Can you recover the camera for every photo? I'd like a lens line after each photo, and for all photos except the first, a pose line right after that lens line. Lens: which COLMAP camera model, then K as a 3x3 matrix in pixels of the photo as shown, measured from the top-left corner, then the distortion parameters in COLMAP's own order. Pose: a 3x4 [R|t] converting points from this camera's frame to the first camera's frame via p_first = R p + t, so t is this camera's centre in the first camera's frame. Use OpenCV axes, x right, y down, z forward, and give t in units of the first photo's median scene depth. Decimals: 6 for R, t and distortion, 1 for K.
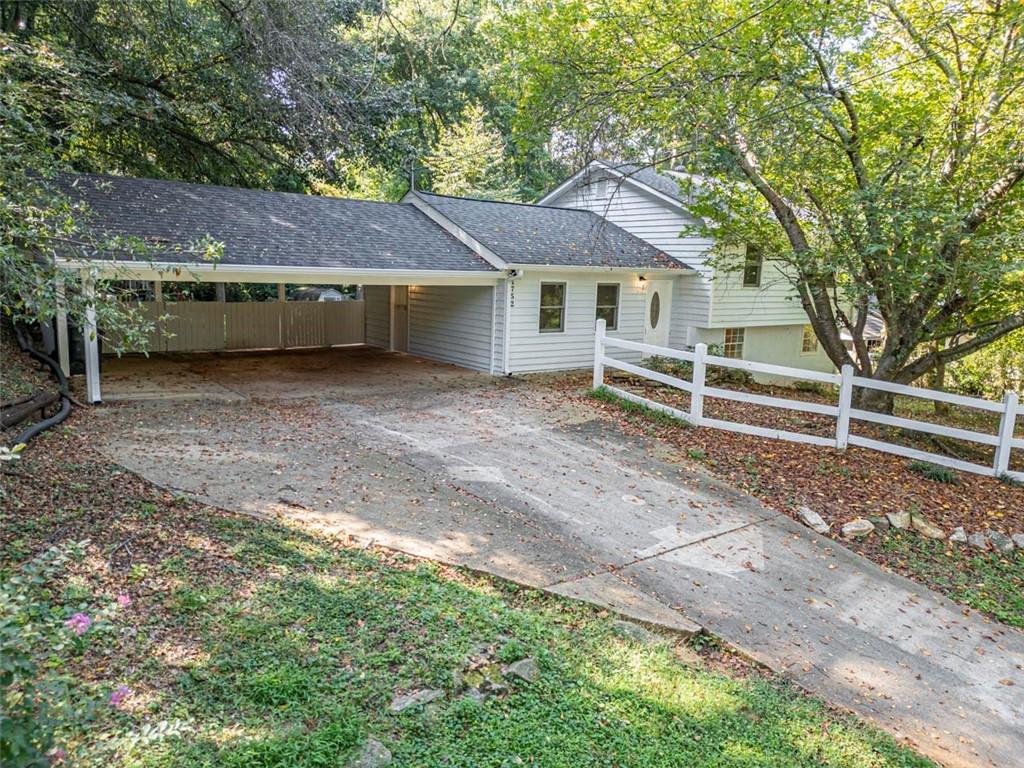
lens RADIAL K [[795.0, 0, 512.0], [0, 795.0, 384.0], [0, 0, 1]] dist [0.046317, -0.000817]
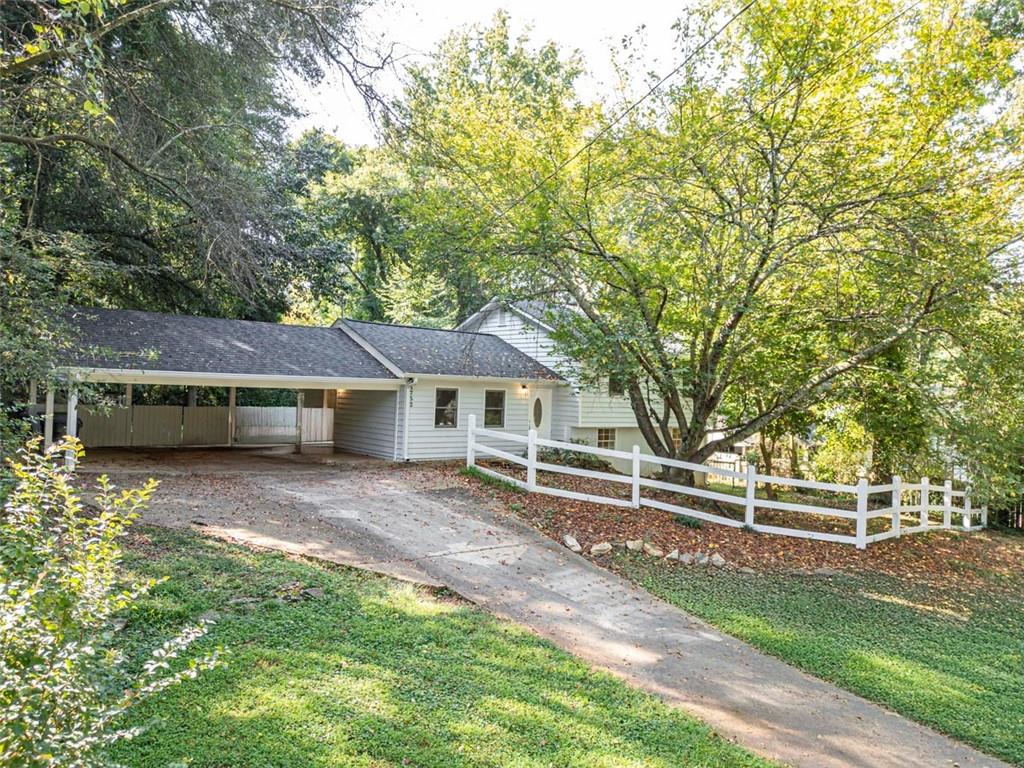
lens RADIAL K [[806.1, 0, 512.0], [0, 806.1, 384.0], [0, 0, 1]] dist [0.069175, -0.229207]
pose [[0.999973, 0.002462, 0.006892, 0.154324], [-0.001366, 0.987941, -0.154822, 0.067089], [-0.007190, 0.154809, 0.987918, -0.284433]]
